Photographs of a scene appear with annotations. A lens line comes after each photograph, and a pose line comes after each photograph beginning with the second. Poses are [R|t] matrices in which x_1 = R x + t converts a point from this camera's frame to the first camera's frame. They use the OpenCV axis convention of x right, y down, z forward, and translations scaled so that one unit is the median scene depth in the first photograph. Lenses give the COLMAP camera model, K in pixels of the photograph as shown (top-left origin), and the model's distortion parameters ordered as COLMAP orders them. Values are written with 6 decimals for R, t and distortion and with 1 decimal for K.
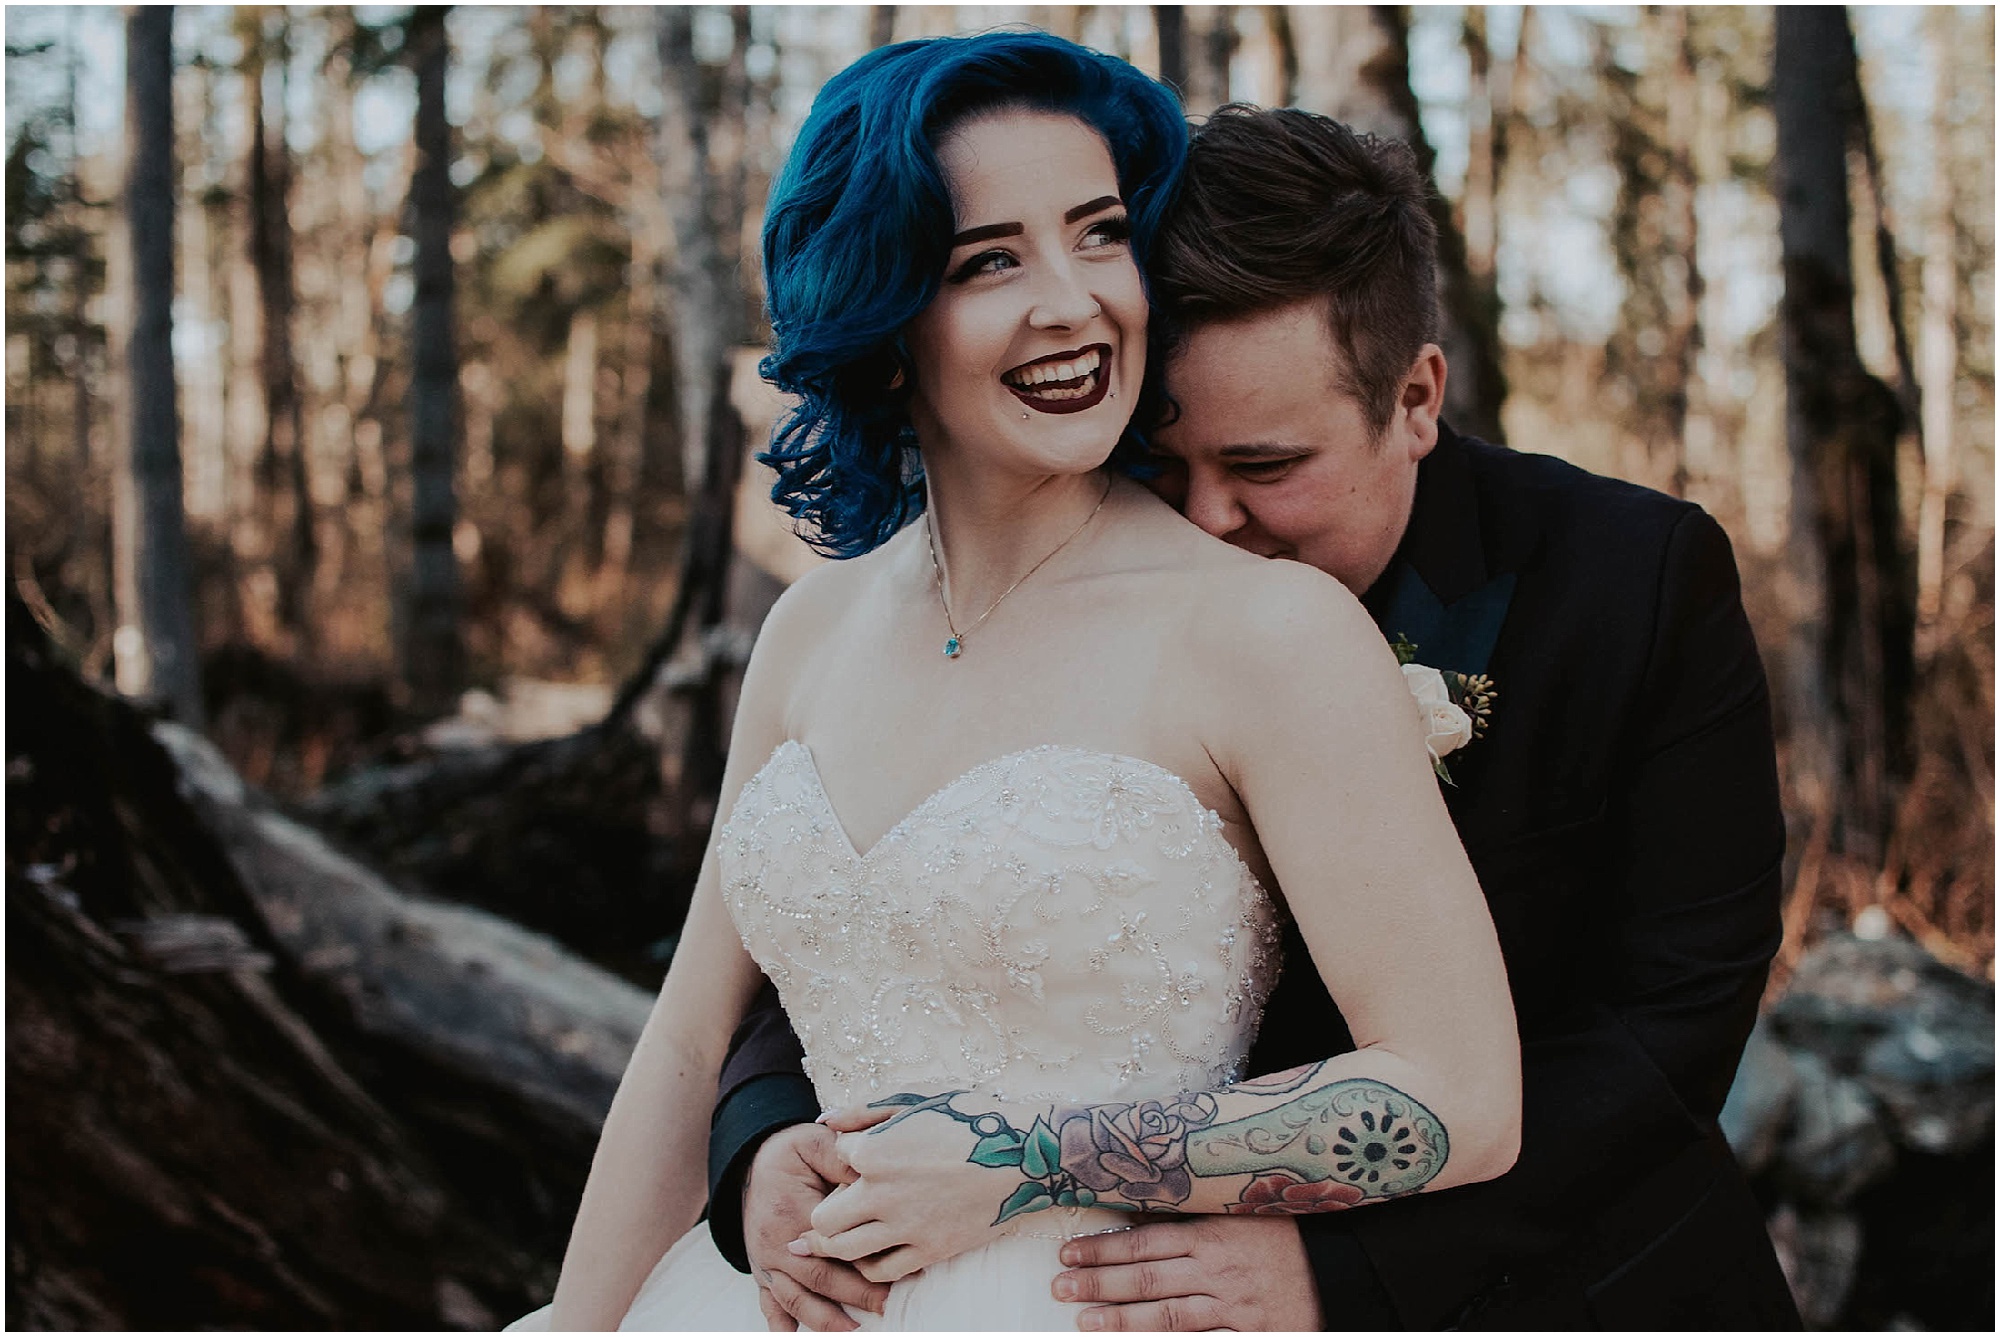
lens RADIAL K [[3069.6, 0, 997.5], [0, 3069.6, 609.3], [0, 0, 1]] dist [-0.142553, 0.000000]
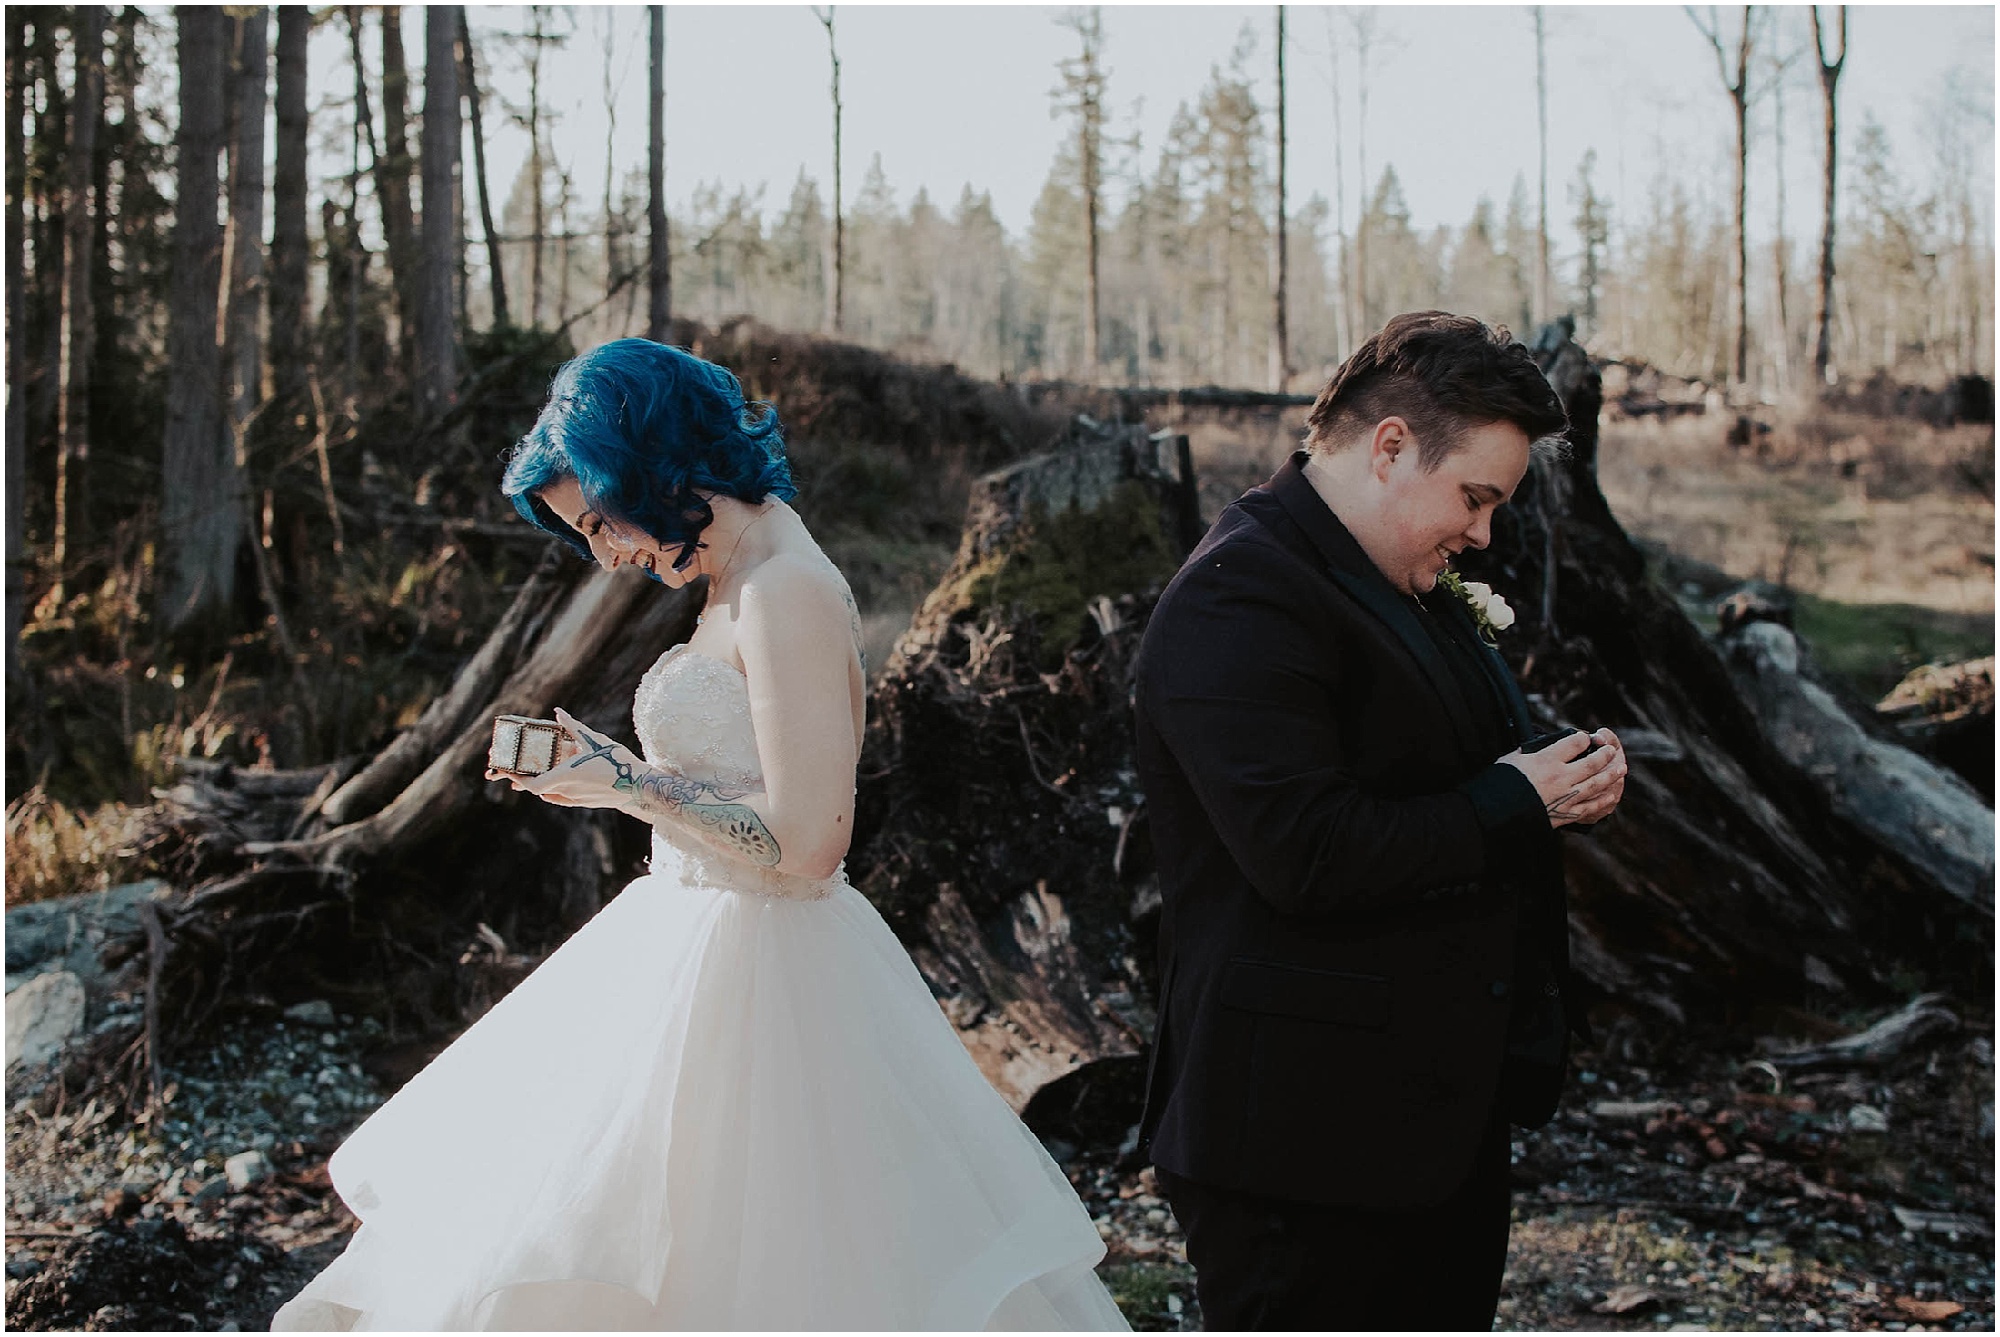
lens RADIAL K [[3069.6, 0, 993.6], [0, 3069.6, 659.9], [0, 0, 1]] dist [-0.142553, 0.000000]
pose [[0.703435, 0.069071, -0.707395, 0.802335], [-0.024255, 0.997020, 0.073232, -0.070870], [0.710346, -0.034356, 0.703014, -0.618345]]
